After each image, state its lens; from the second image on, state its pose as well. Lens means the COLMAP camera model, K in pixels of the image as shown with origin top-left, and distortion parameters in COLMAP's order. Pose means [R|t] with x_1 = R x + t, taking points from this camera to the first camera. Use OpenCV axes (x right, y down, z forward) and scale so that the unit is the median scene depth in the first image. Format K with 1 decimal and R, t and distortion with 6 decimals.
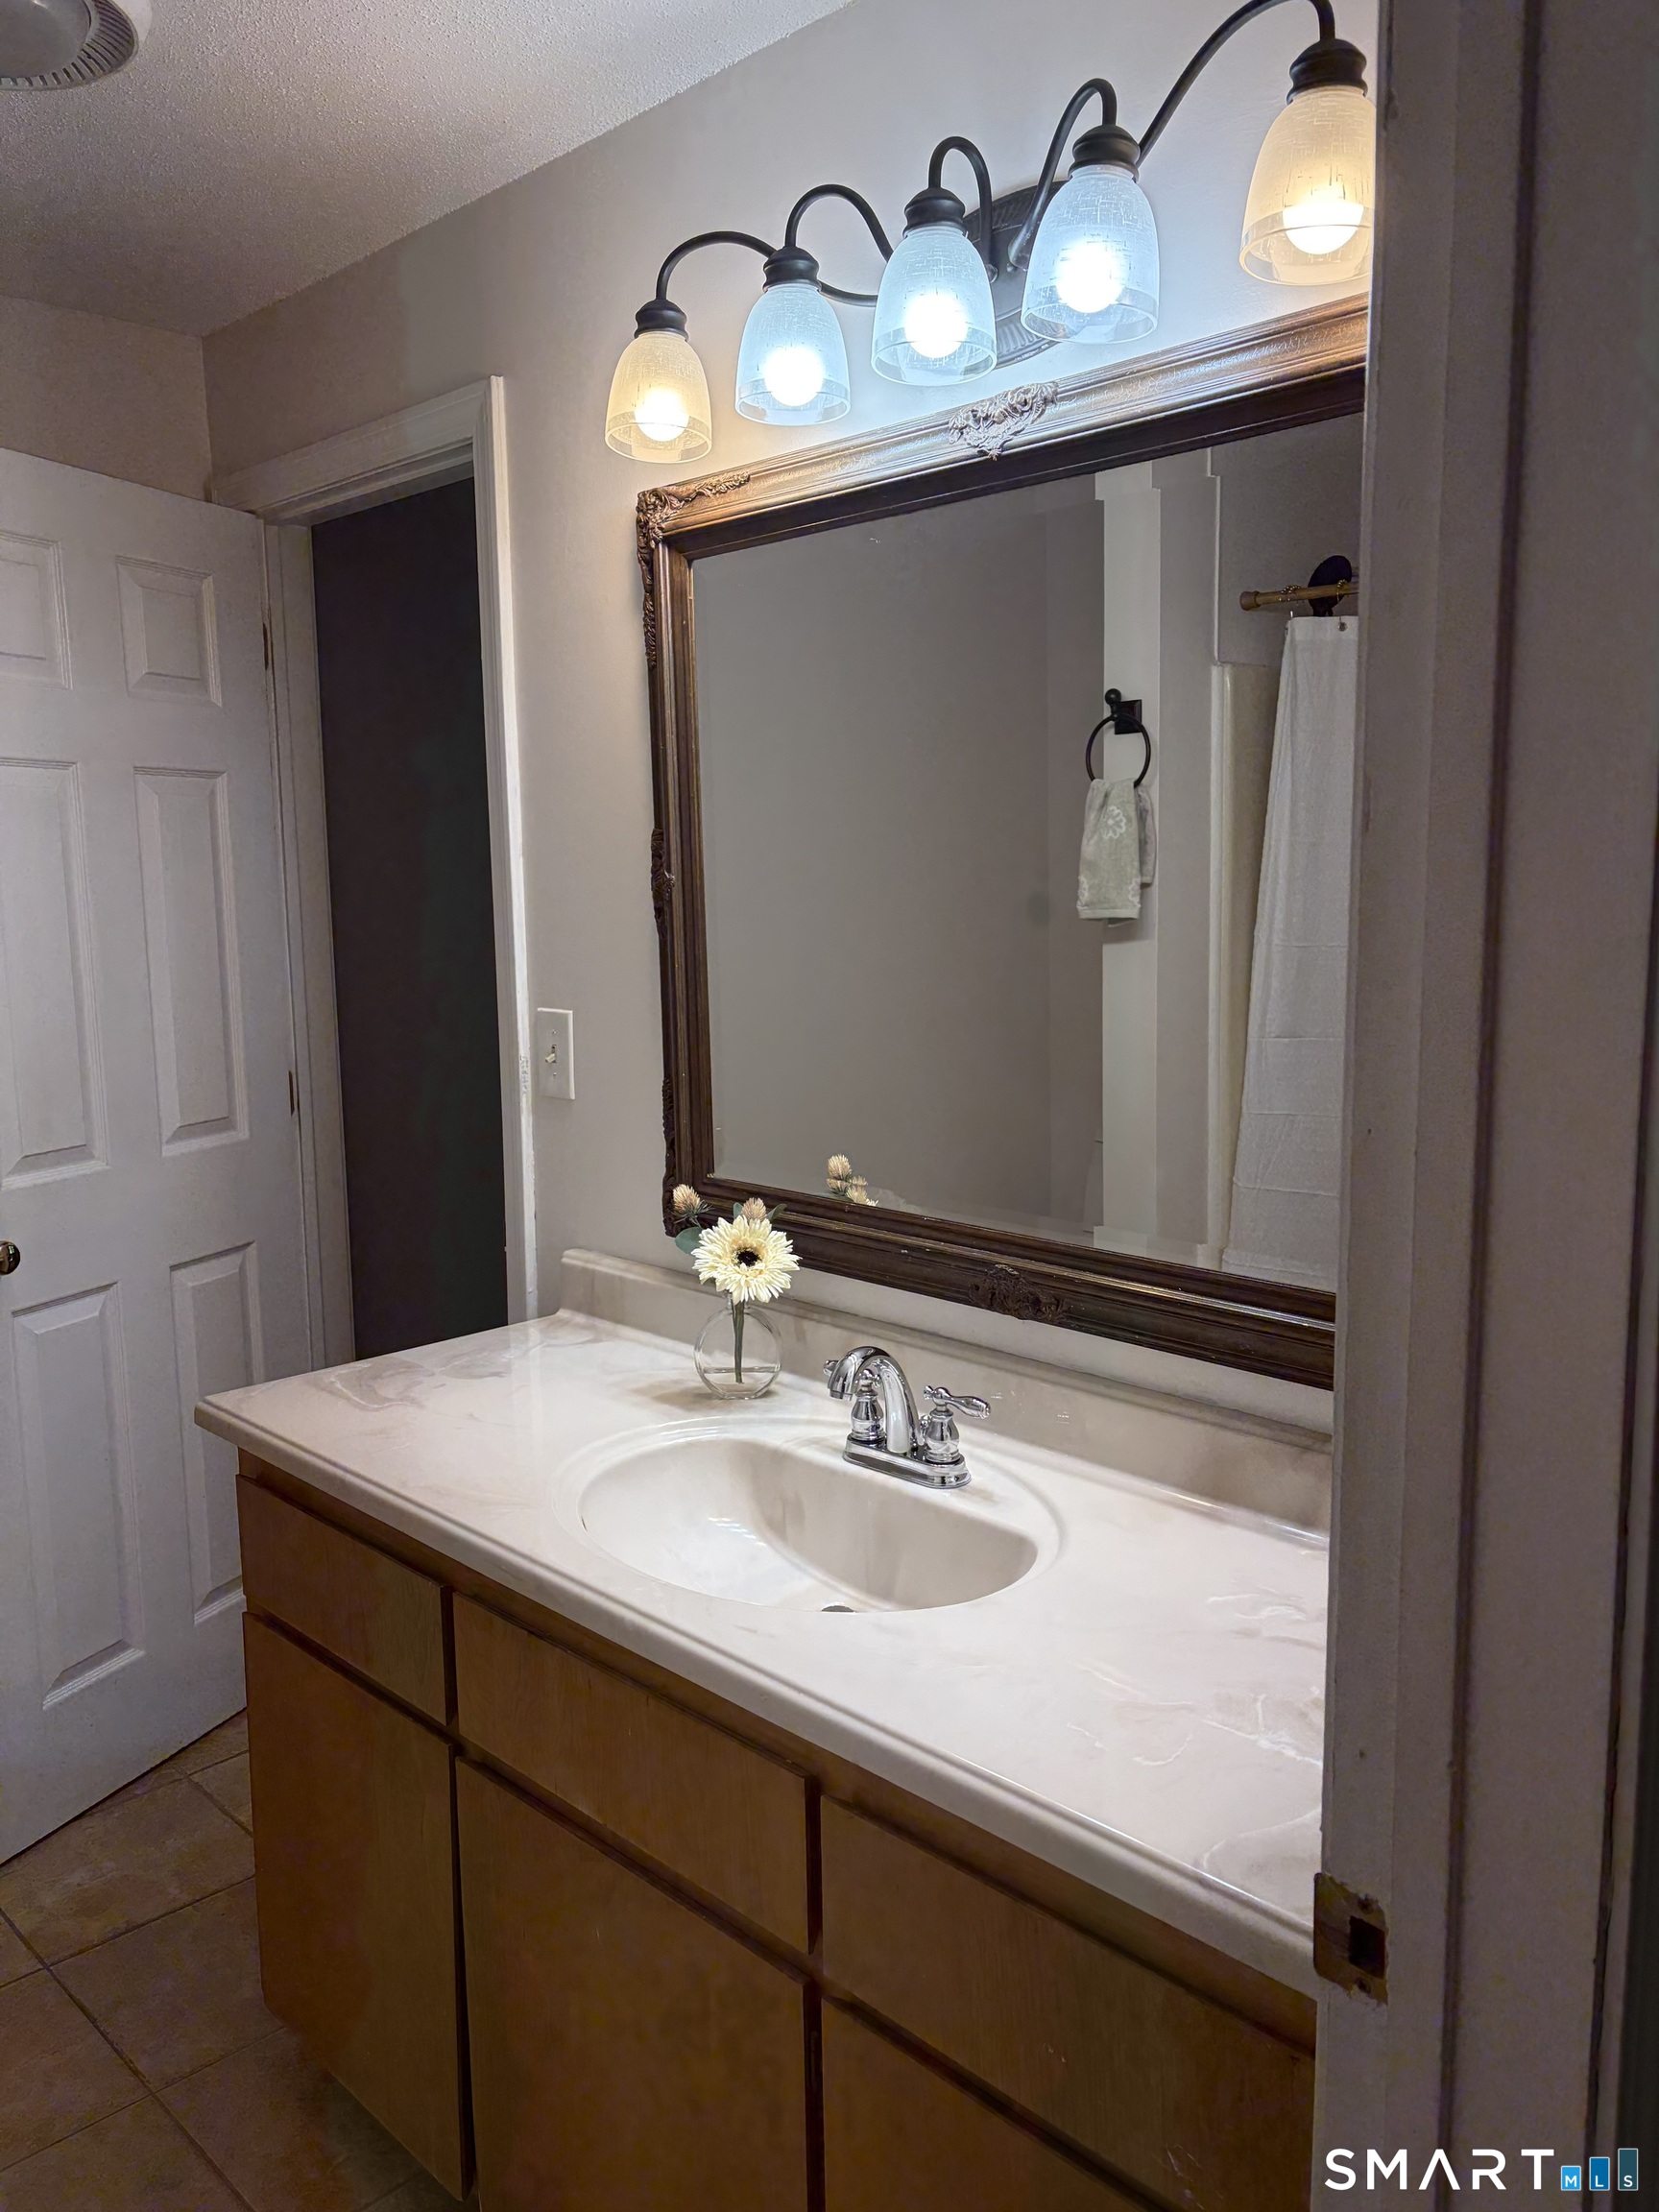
lens RADIAL K [[1677.5, 0, 850.9], [0, 1677.5, 1113.3], [0, 0, 1]] dist [0.006316, -0.006673]
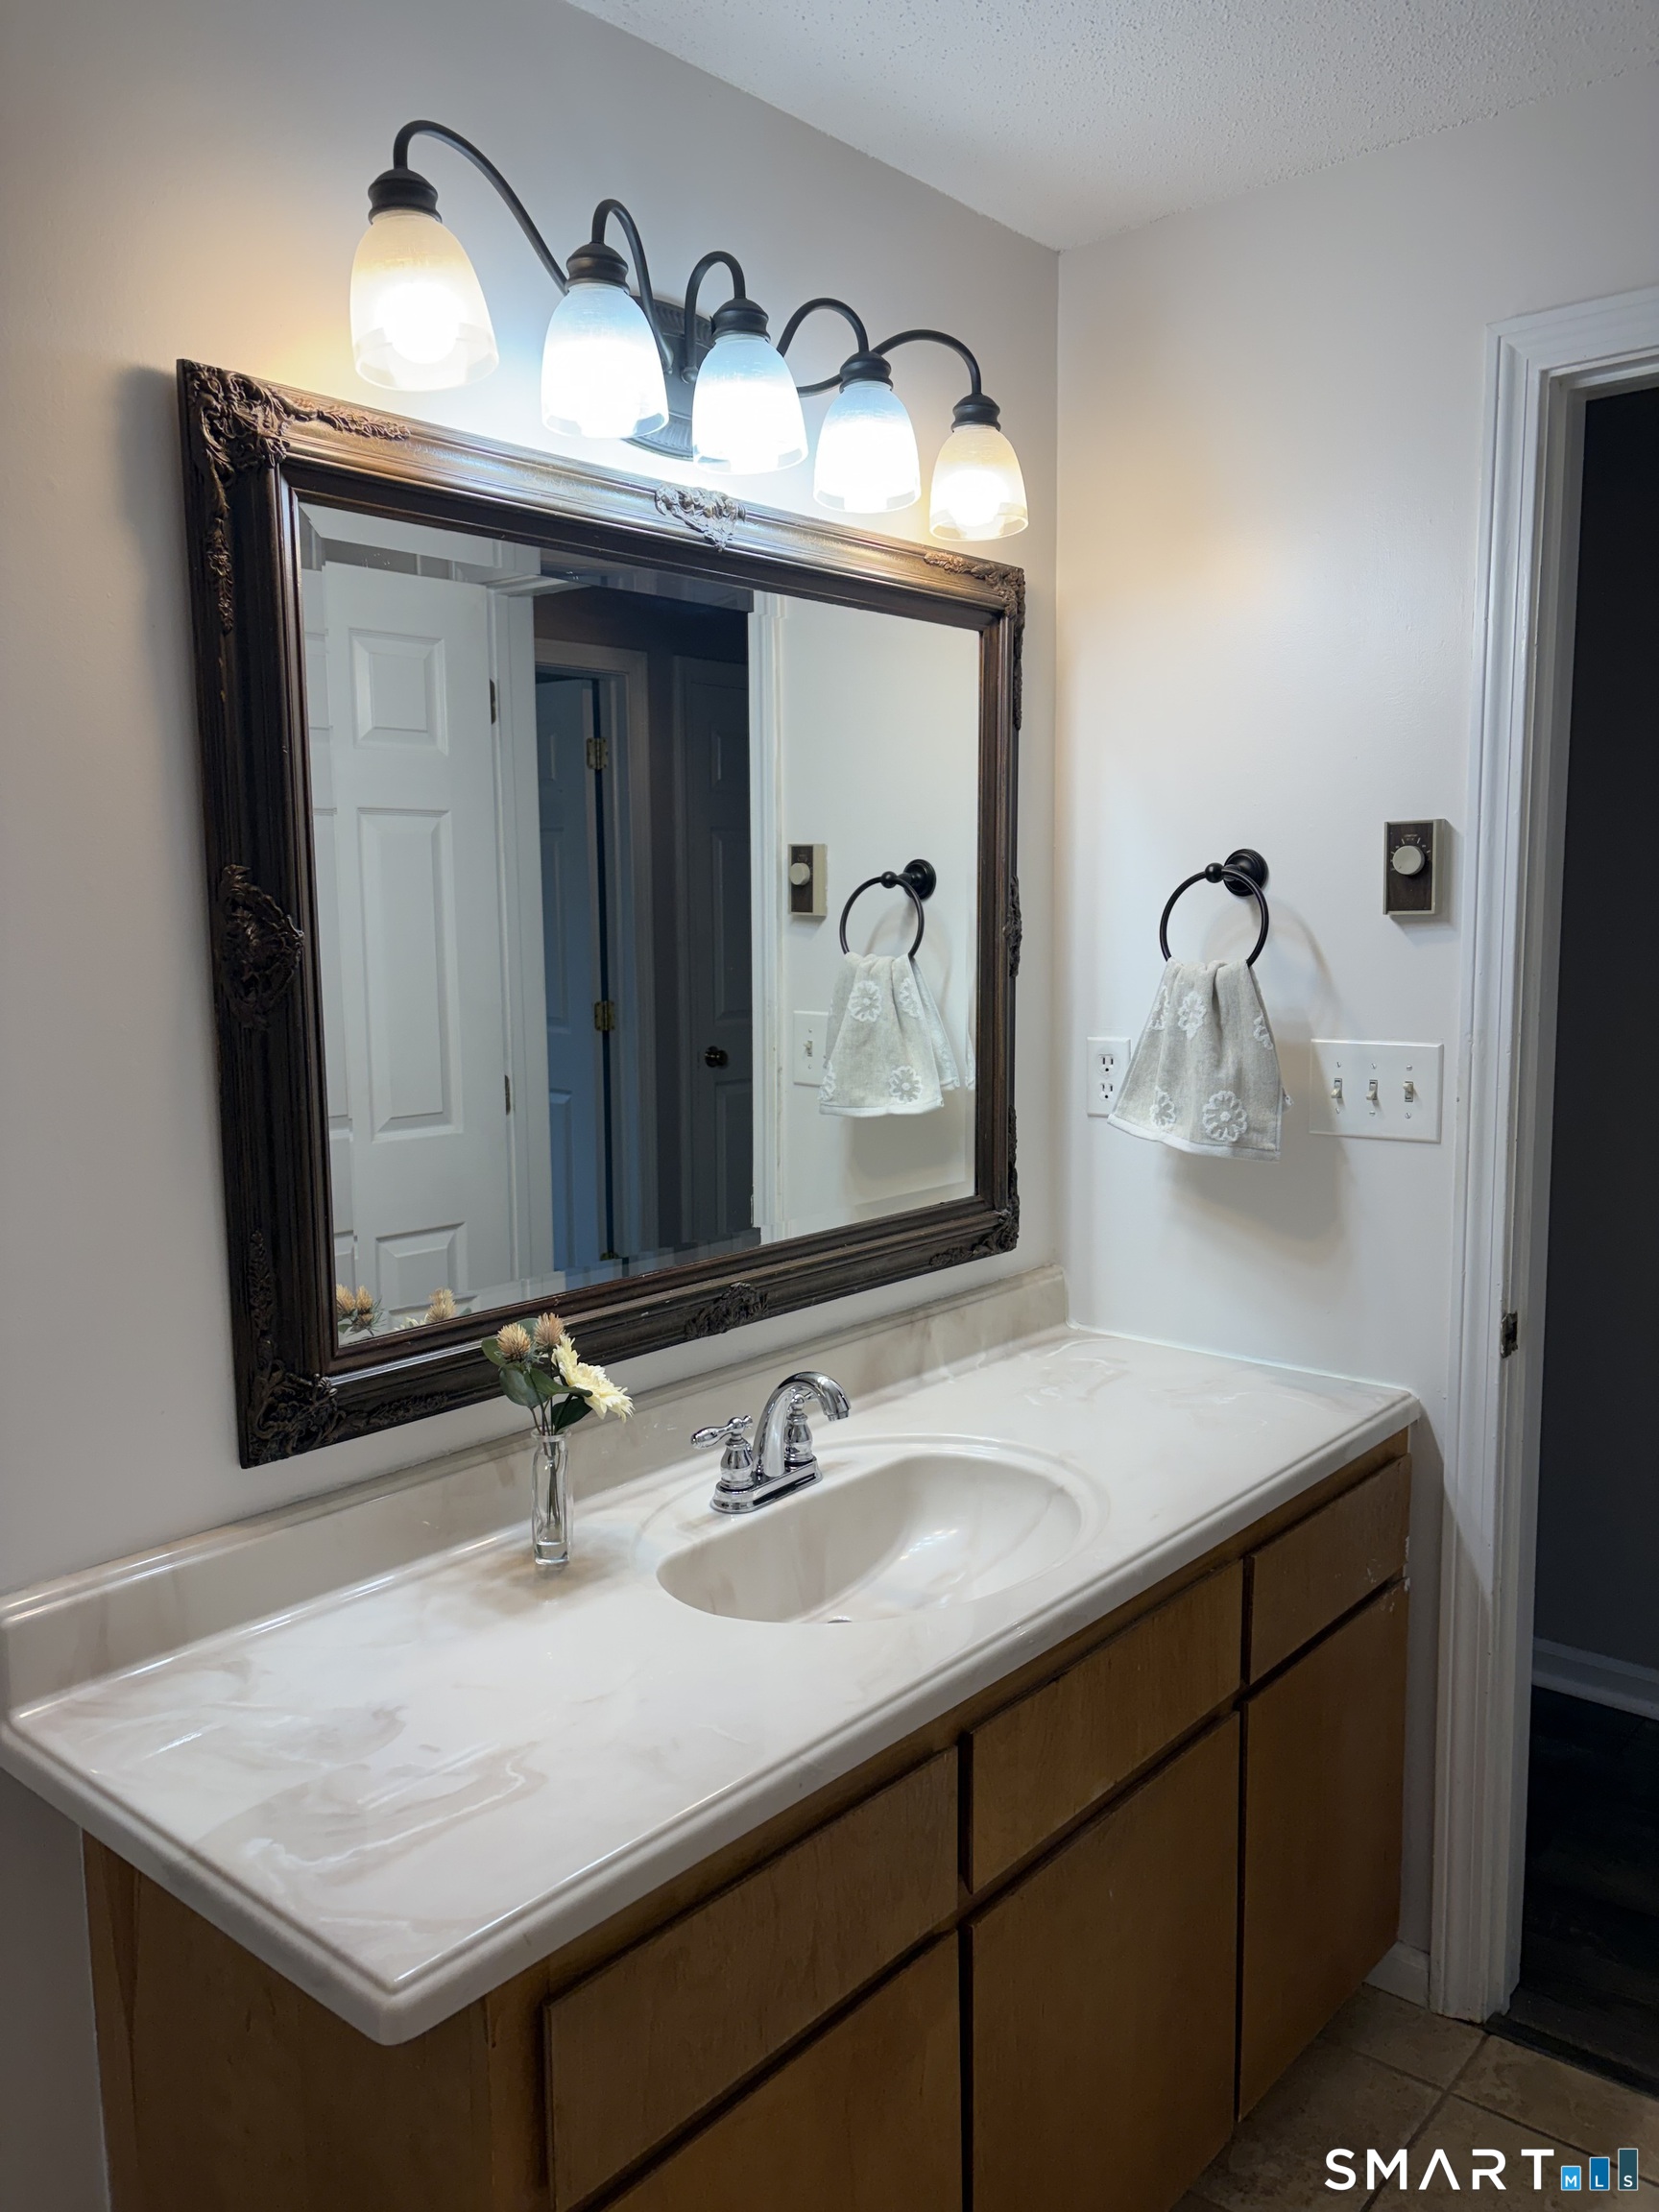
lens RADIAL K [[1677.5, 0, 850.9], [0, 1677.5, 1113.3], [0, 0, 1]] dist [0.006316, -0.006673]
pose [[-0.080723, -0.105922, 0.991092, -0.919522], [0.161607, 0.979790, 0.117877, -0.125374], [-0.983548, 0.169683, -0.061974, 0.915727]]
